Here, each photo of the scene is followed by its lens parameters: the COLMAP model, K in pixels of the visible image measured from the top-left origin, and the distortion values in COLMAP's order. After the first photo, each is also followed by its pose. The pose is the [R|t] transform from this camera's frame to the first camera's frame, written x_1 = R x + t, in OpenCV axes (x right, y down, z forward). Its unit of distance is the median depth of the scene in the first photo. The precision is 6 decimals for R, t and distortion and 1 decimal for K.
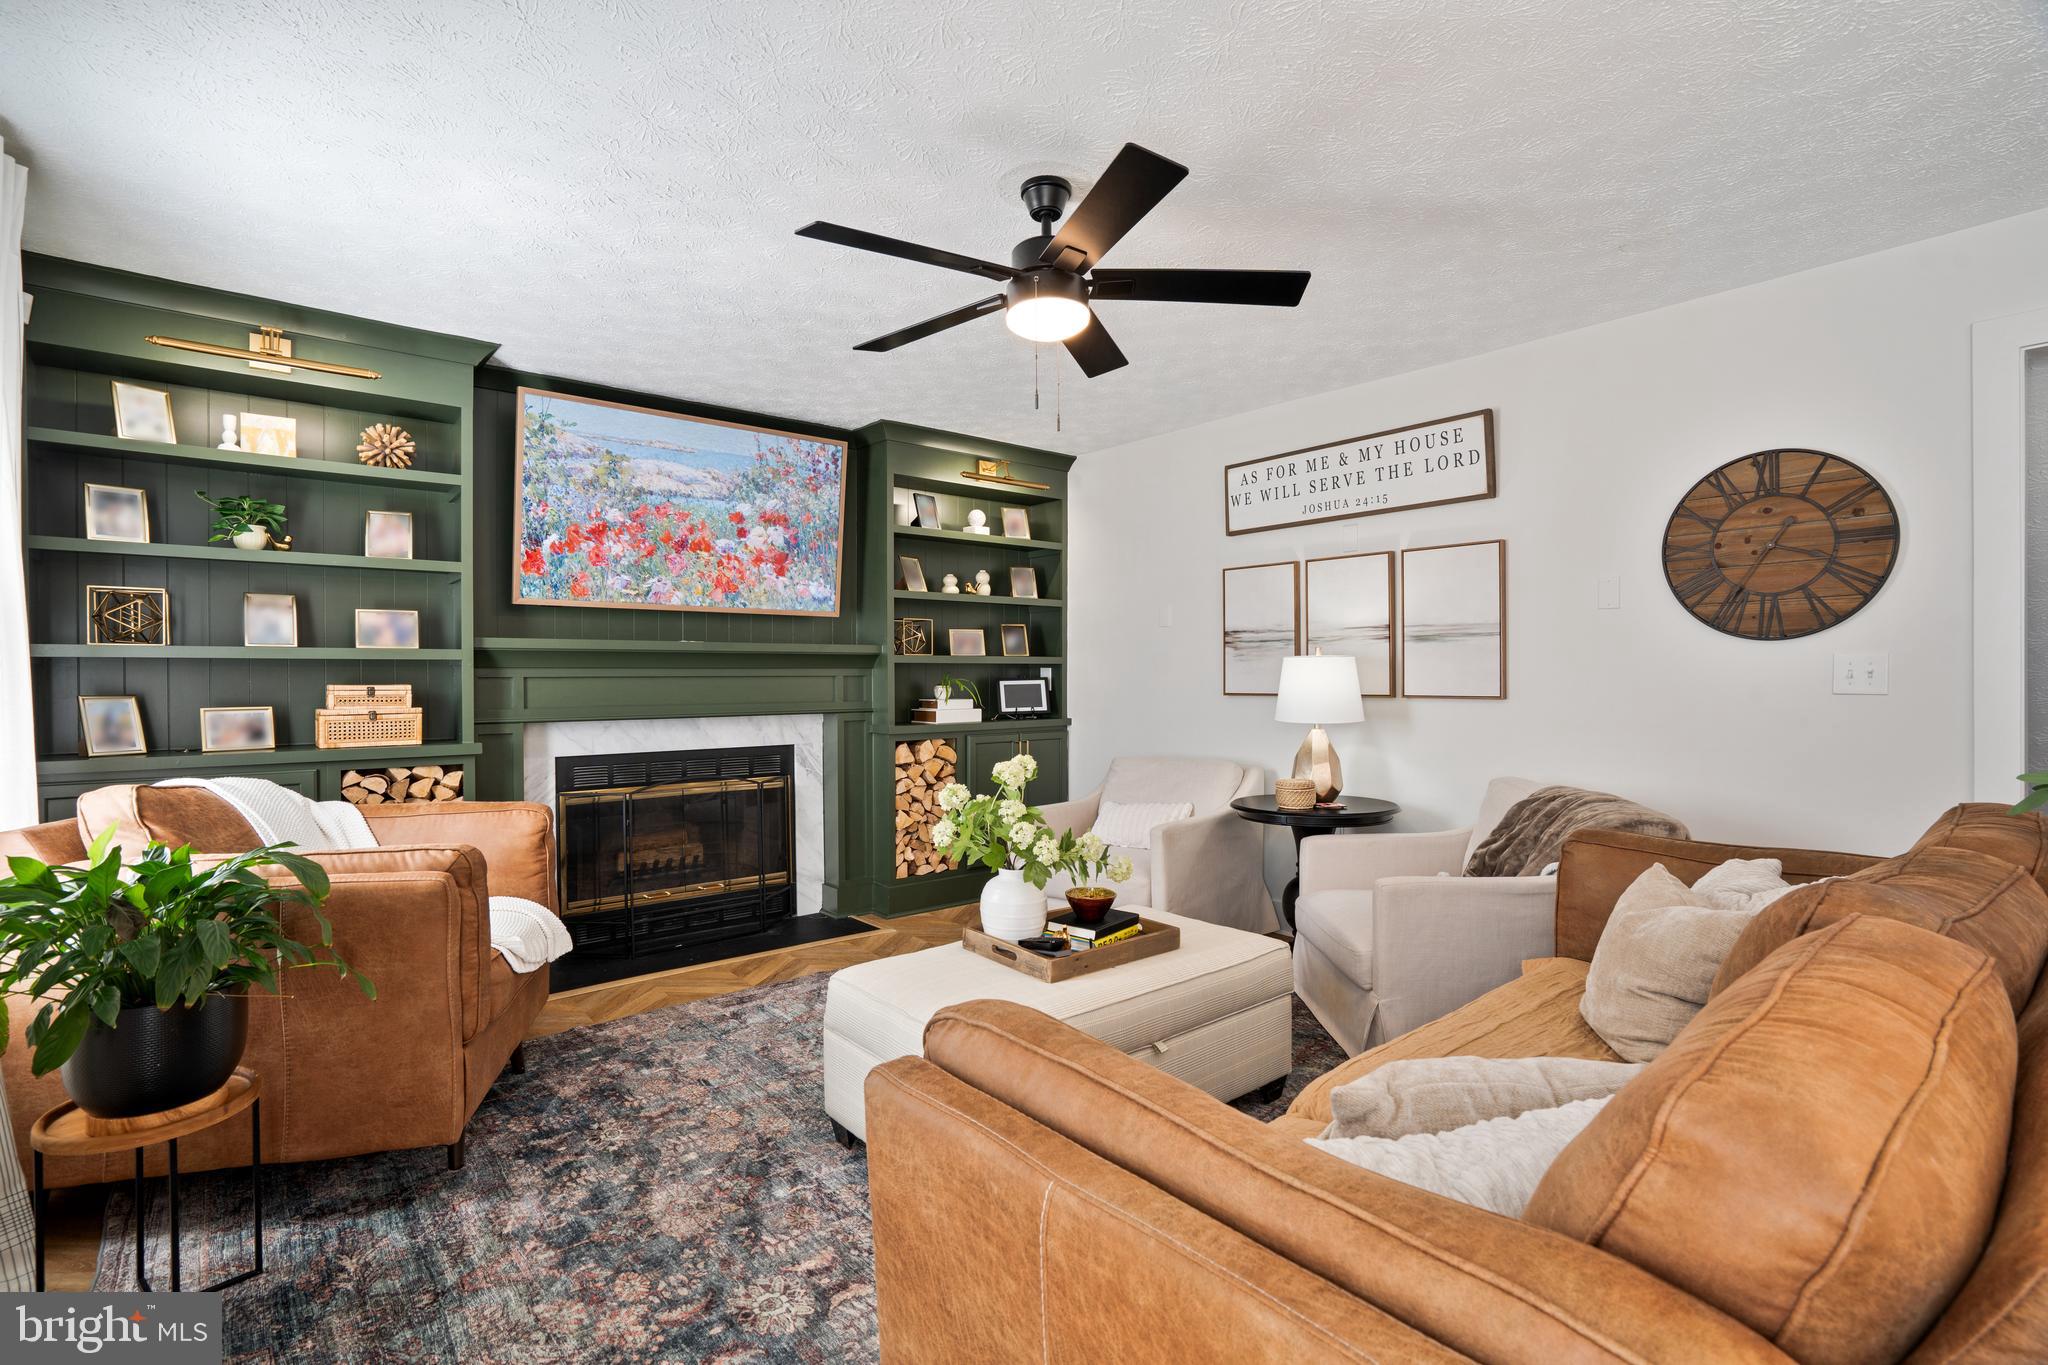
lens RADIAL K [[943.6, 0, 1003.6], [0, 943.6, 672.7], [0, 0, 1]] dist [-0.042300, 0.017520]
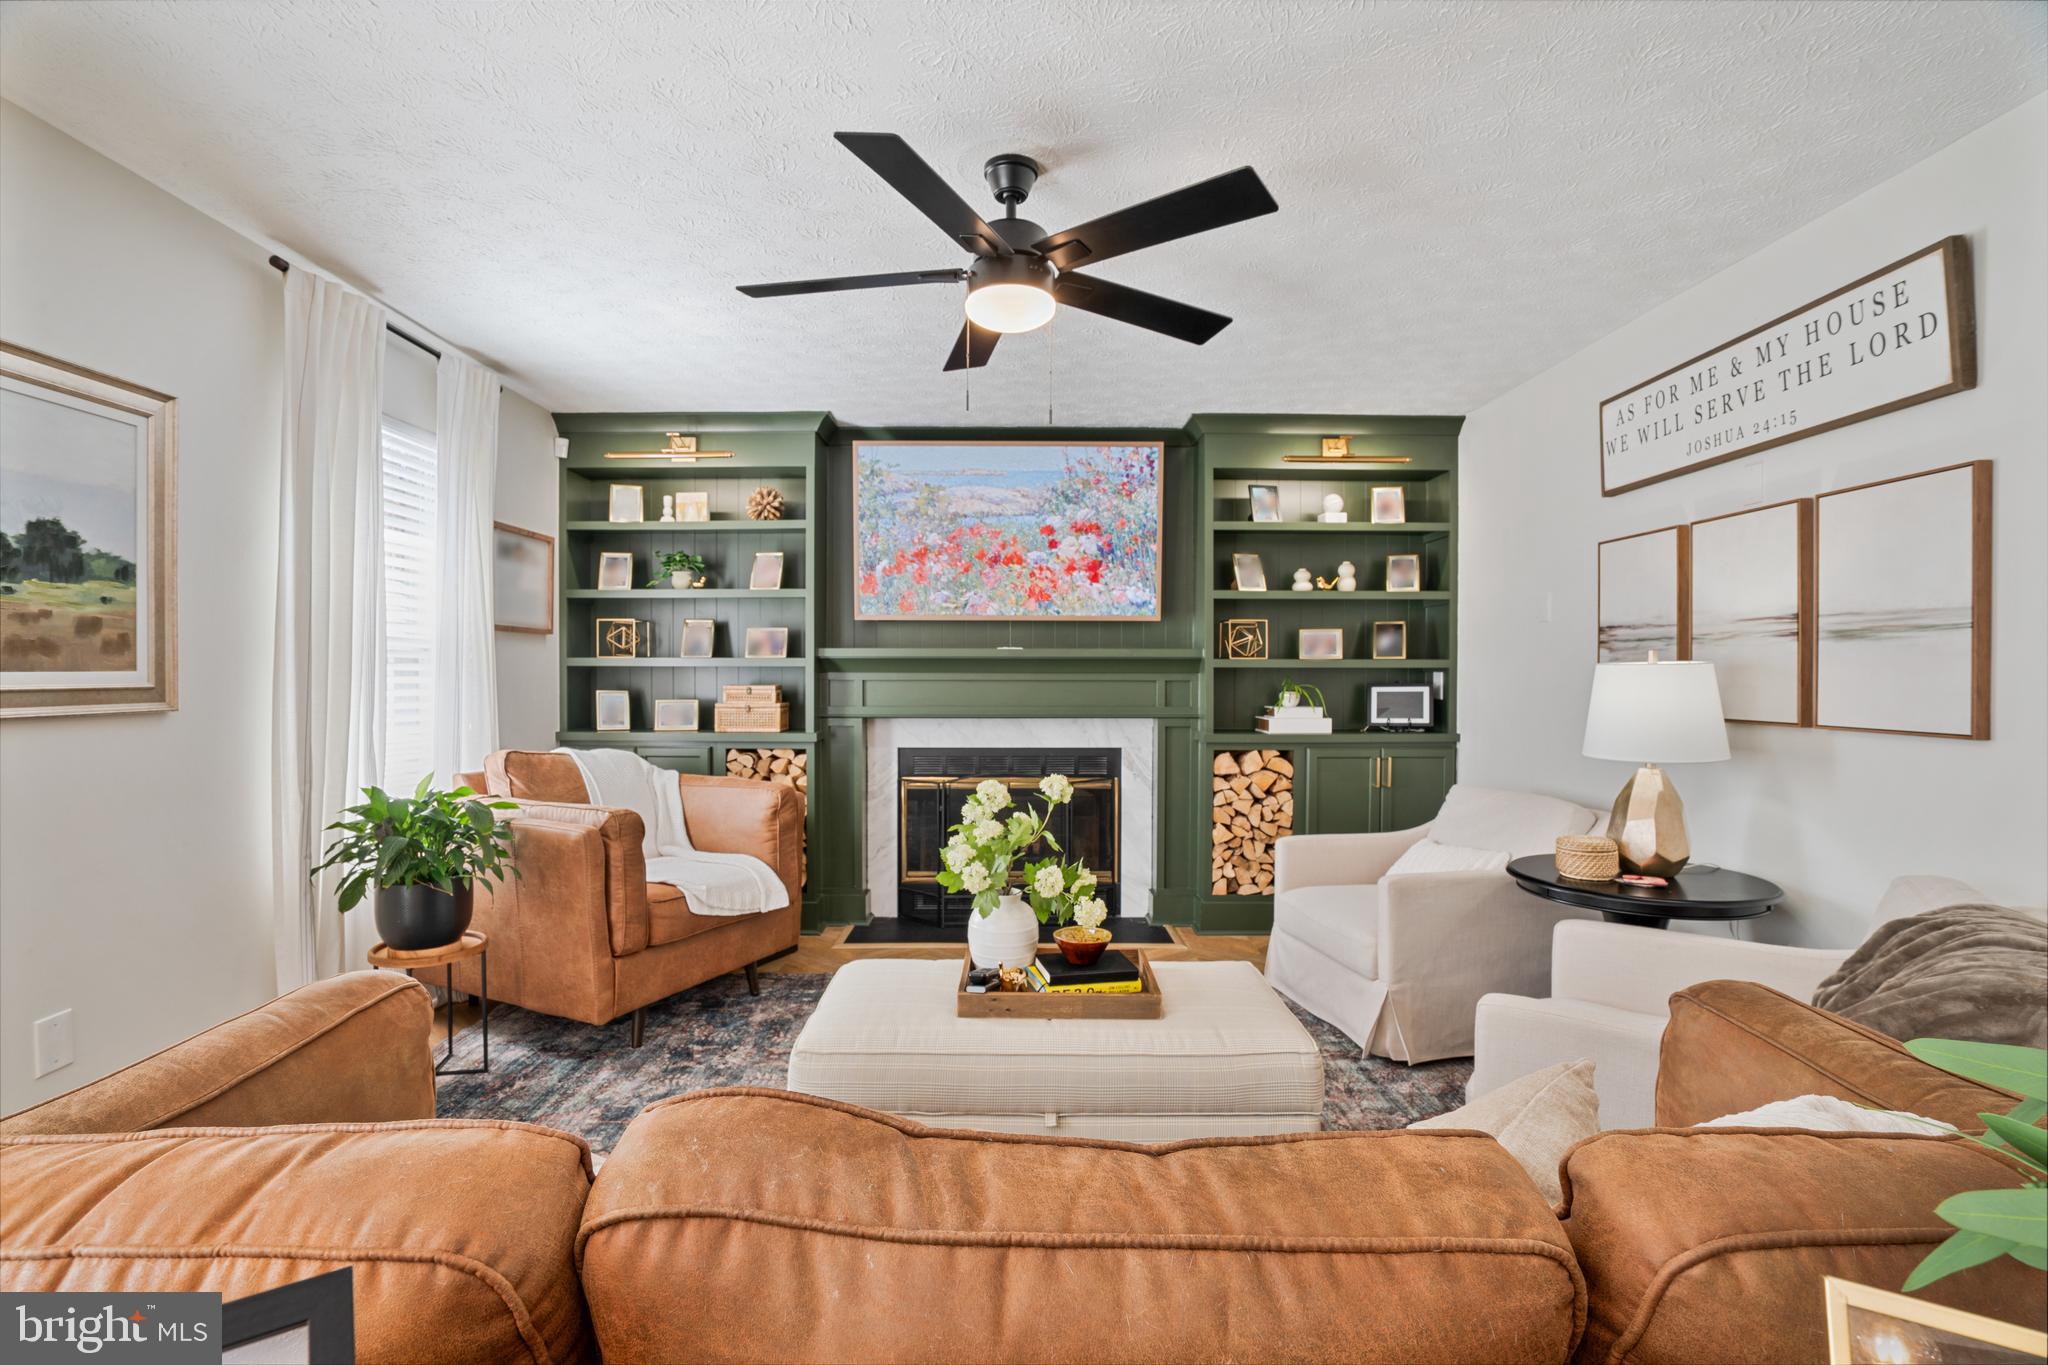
lens RADIAL K [[943.6, 0, 1014.1], [0, 943.6, 674.3], [0, 0, 1]] dist [-0.042300, 0.017520]
pose [[0.773494, 0.007955, -0.633754, 0.401349], [-0.003390, 0.999959, 0.008414, -0.013313], [0.633794, -0.004360, 0.773489, 0.173133]]
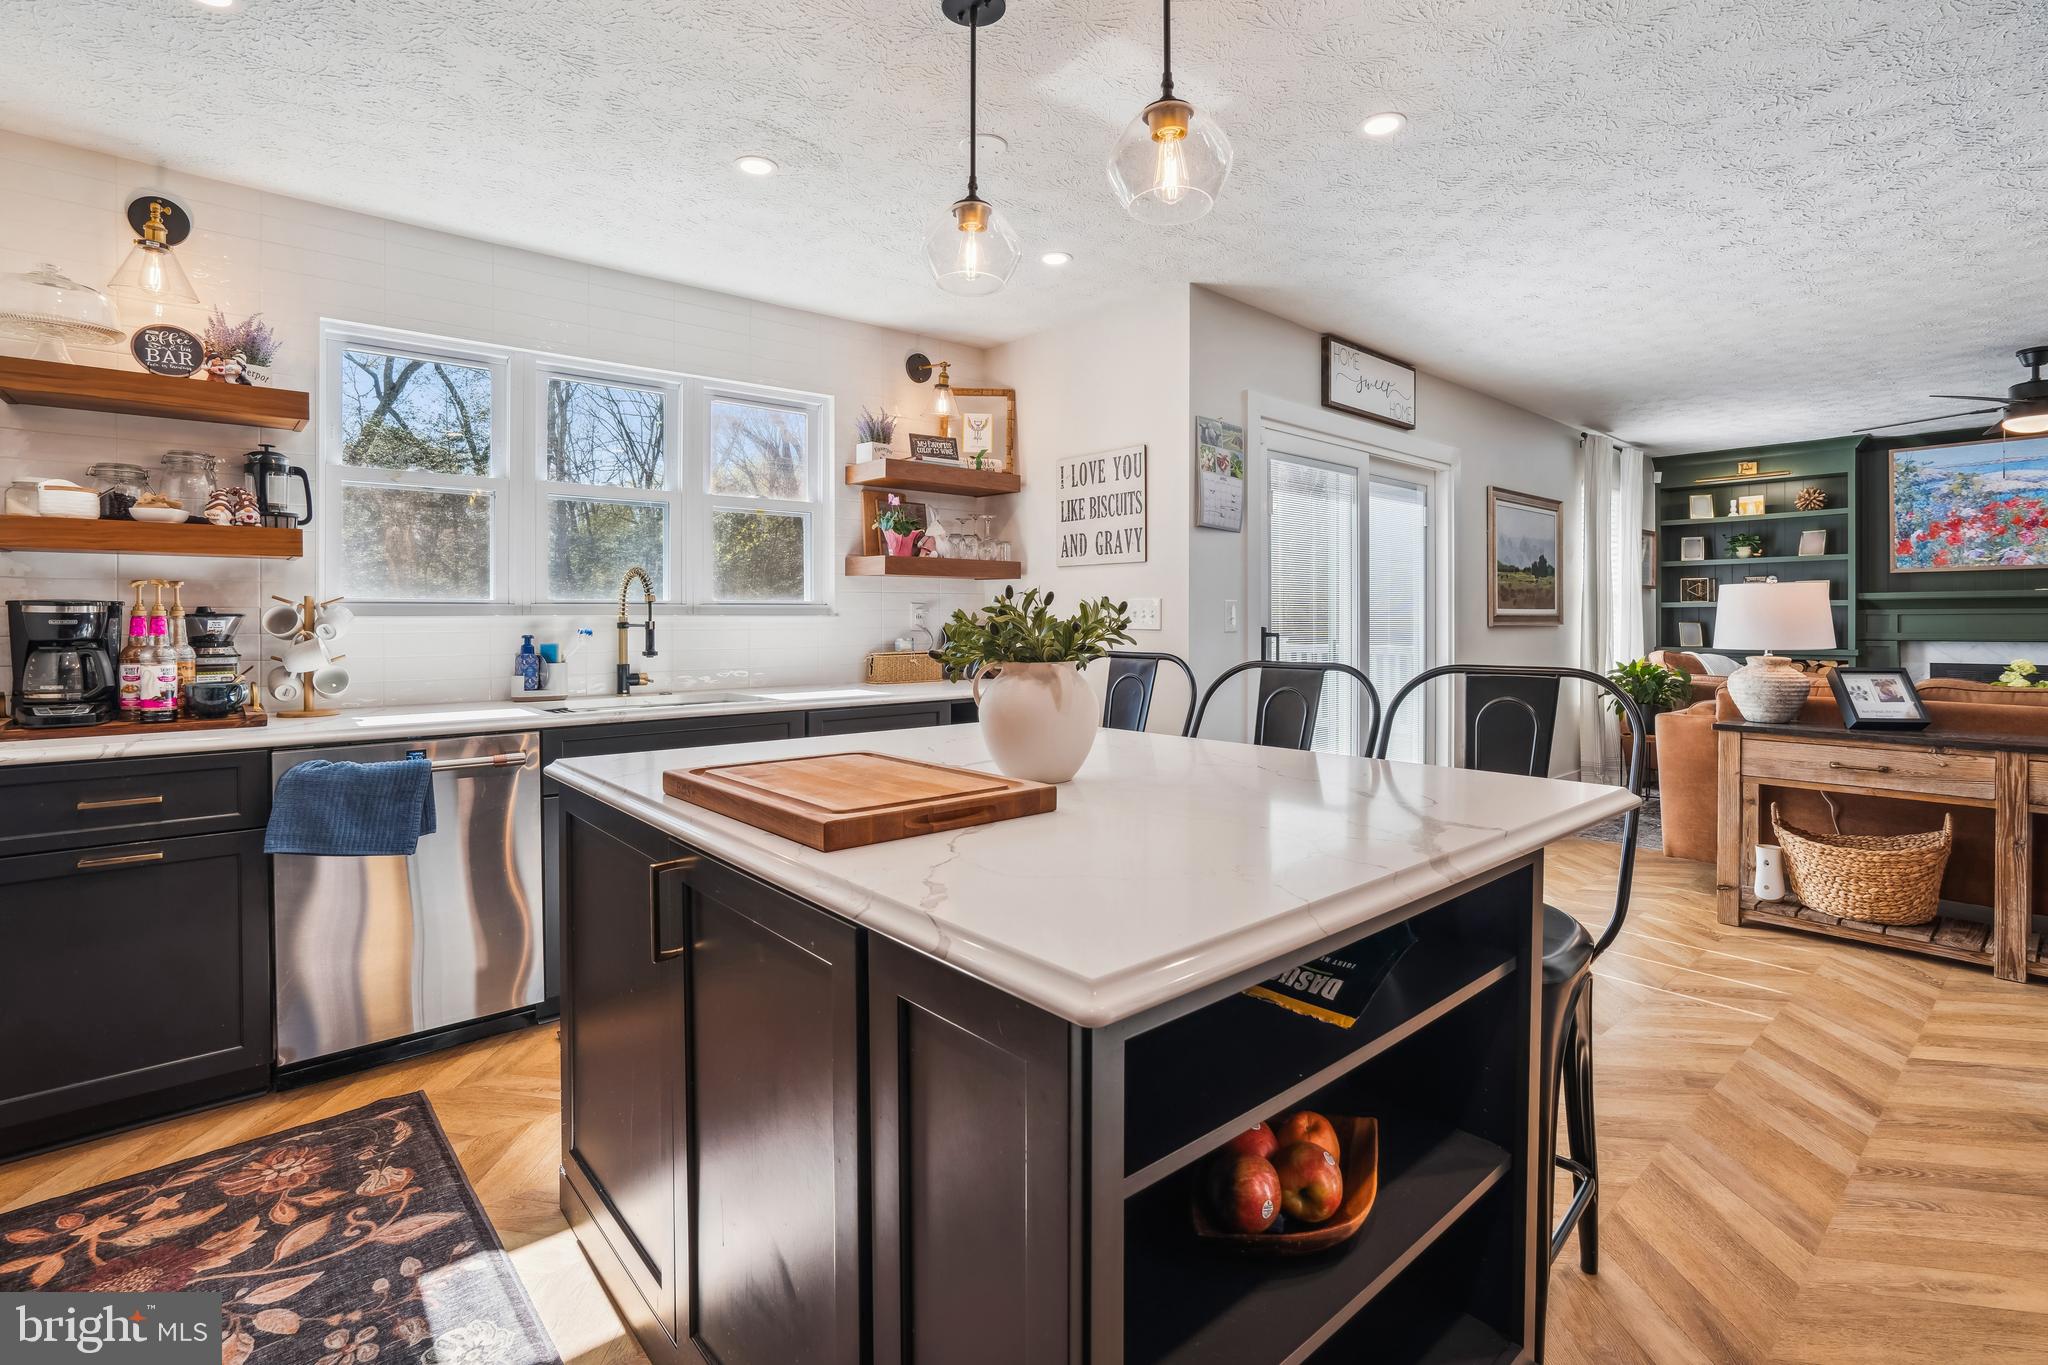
lens RADIAL K [[943.6, 0, 1022.2], [0, 943.6, 626.9], [0, 0, 1]] dist [-0.042300, 0.017520]
pose [[0.028540, 0.011897, -0.999522, 1.121601], [0.007777, 0.999896, 0.012123, -0.005641], [0.999562, -0.008120, 0.028444, -0.659815]]
